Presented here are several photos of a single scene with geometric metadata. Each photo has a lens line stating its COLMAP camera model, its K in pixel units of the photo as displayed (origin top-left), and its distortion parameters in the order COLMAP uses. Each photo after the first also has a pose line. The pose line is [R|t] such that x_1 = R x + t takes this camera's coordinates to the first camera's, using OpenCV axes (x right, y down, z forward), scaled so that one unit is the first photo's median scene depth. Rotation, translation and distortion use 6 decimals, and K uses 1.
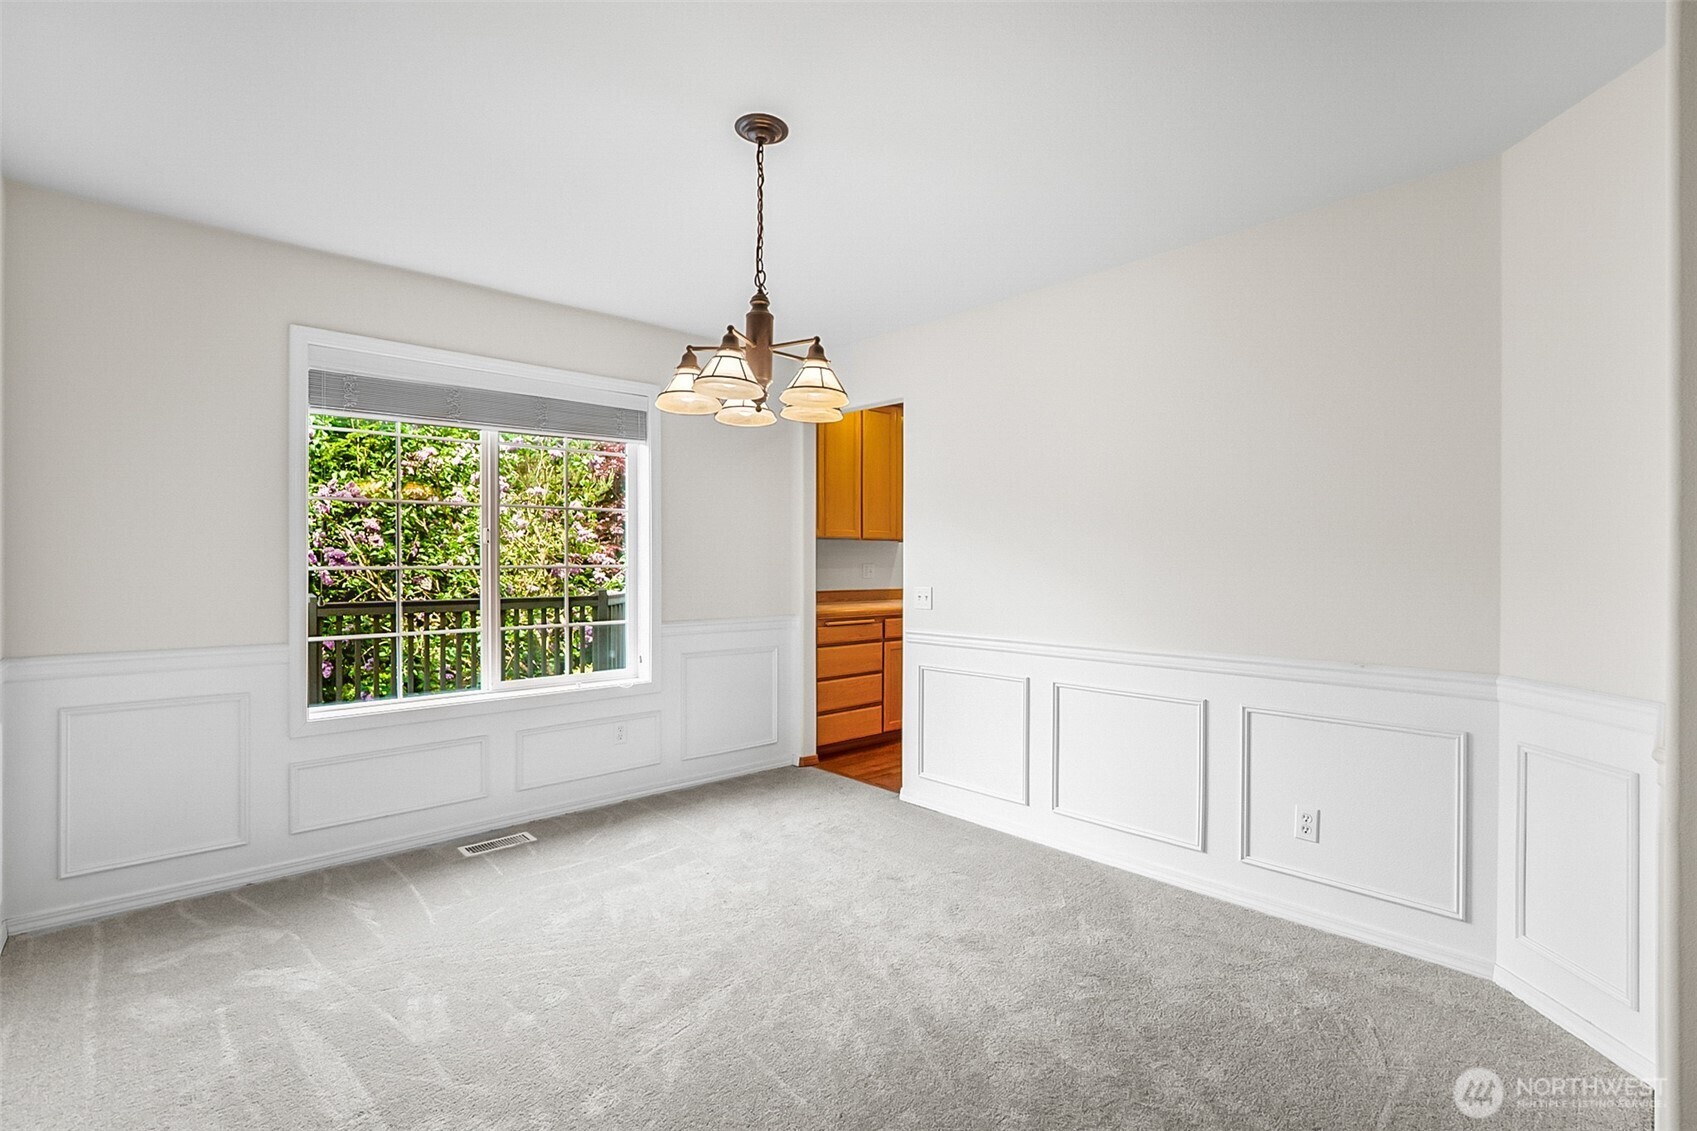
lens RADIAL K [[776.5, 0, 847.9], [0, 776.5, 561.7], [0, 0, 1]] dist [-0.014112, 0.001519]
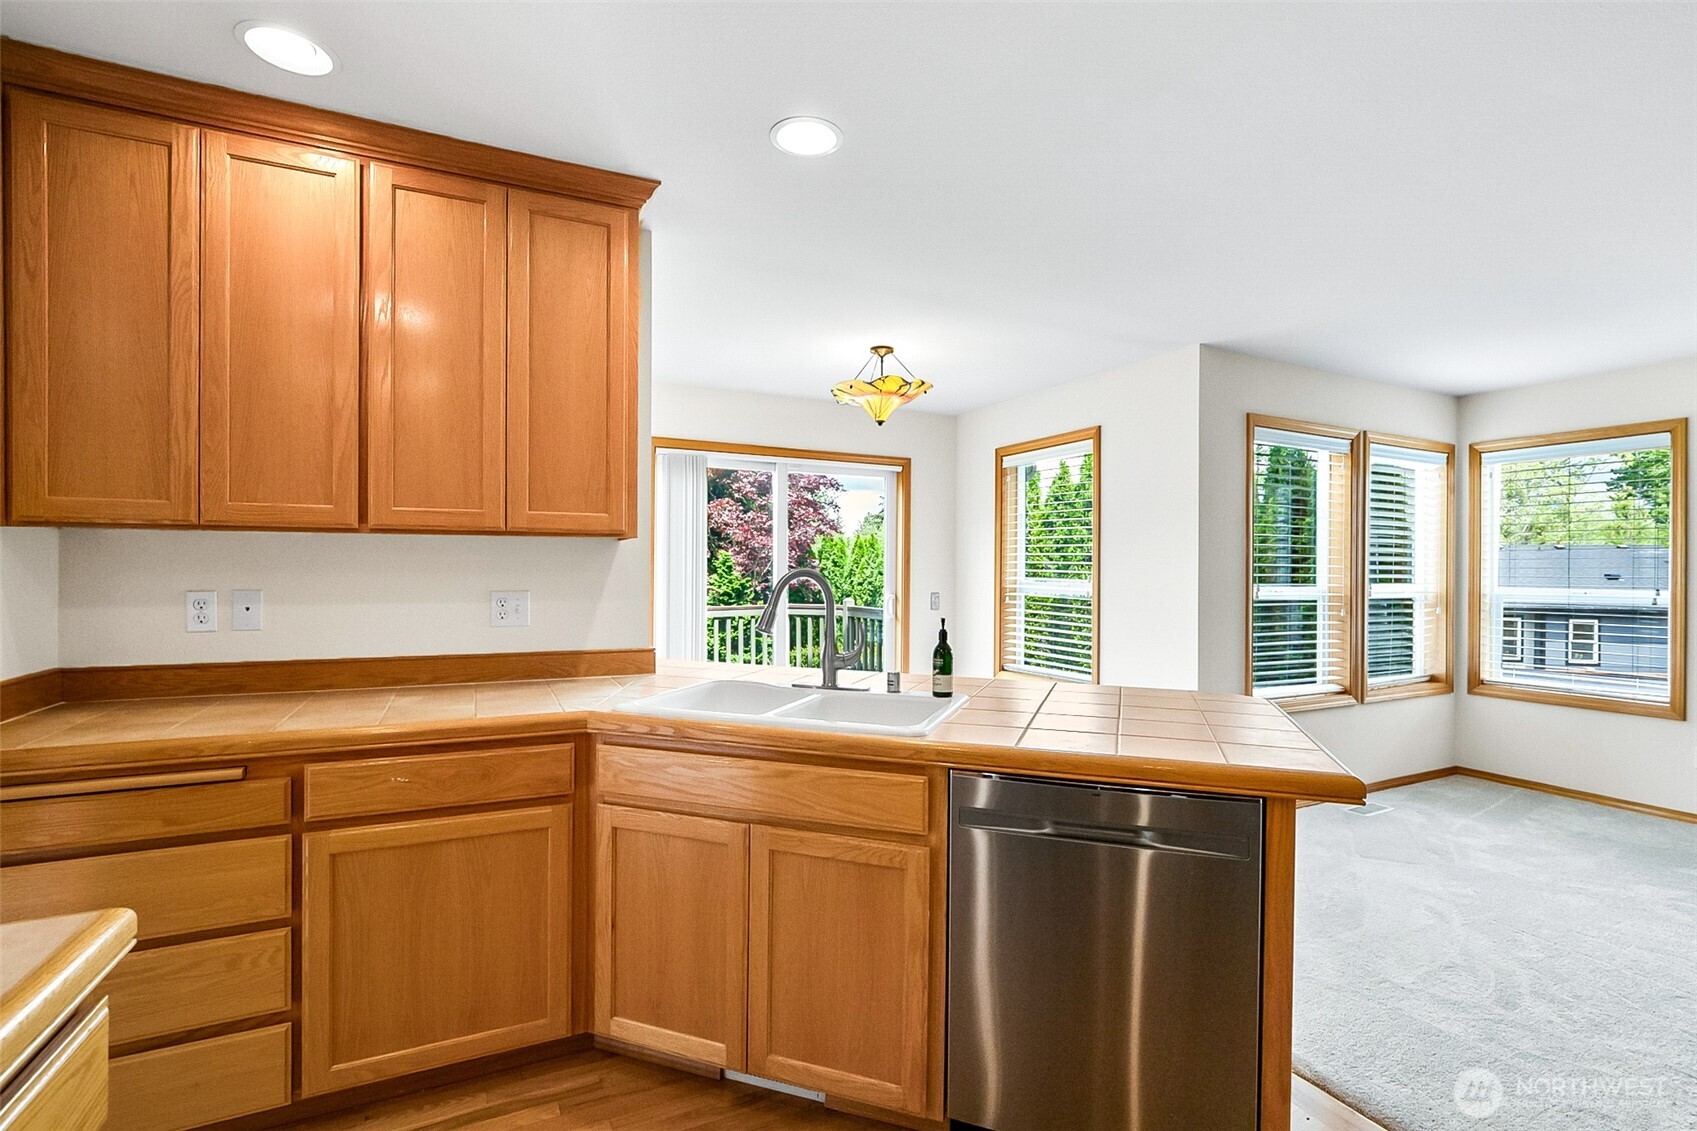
lens RADIAL K [[776.5, 0, 847.9], [0, 776.5, 561.7], [0, 0, 1]] dist [-0.014112, 0.001519]
pose [[0.958380, -0.000779, -0.285495, 0.366463], [-0.001833, 0.999959, -0.008881, -0.010455], [0.285490, 0.009035, 0.958339, 0.751380]]
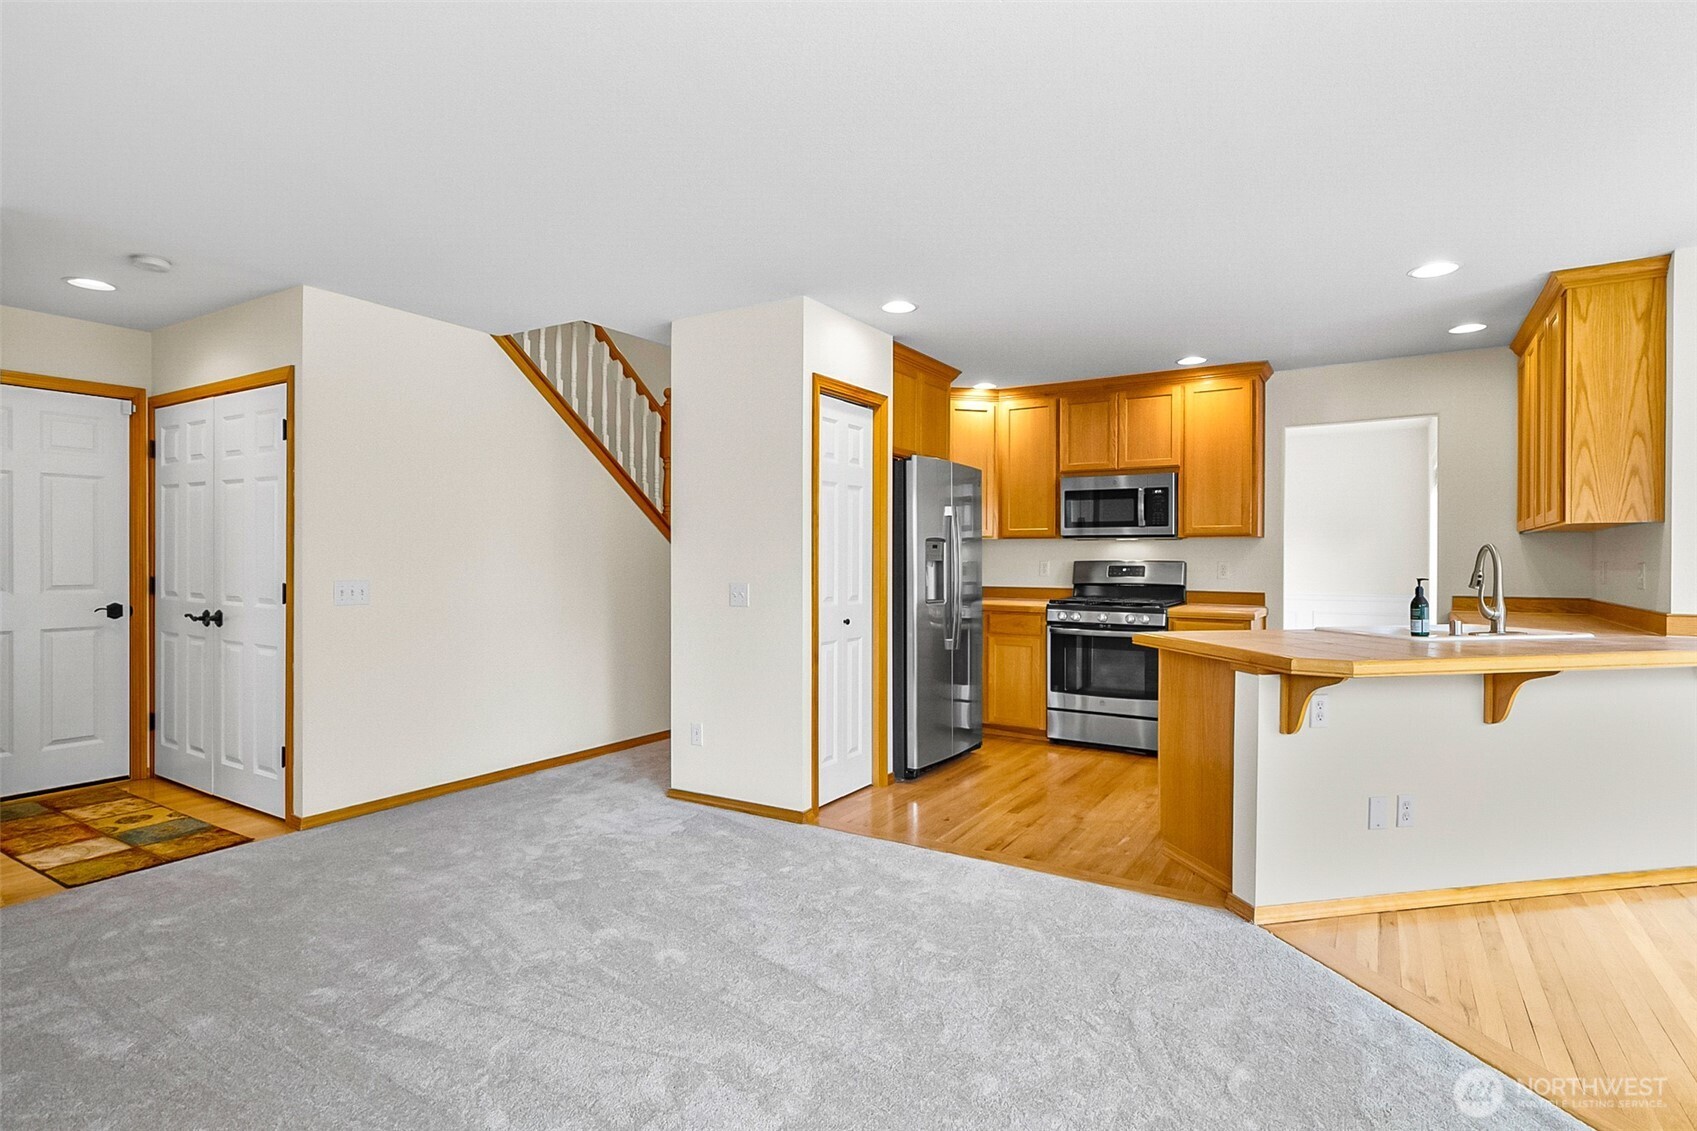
lens RADIAL K [[850.1, 0, 848.5], [0, 850.1, 565.5], [0, 0, 1]] dist [0.002459, 0.001326]
pose [[-0.965046, -0.006423, -0.262000, 0.877274], [-0.007884, 0.999959, 0.004526, 0.007546], [0.261960, 0.006433, -0.965057, 1.685510]]
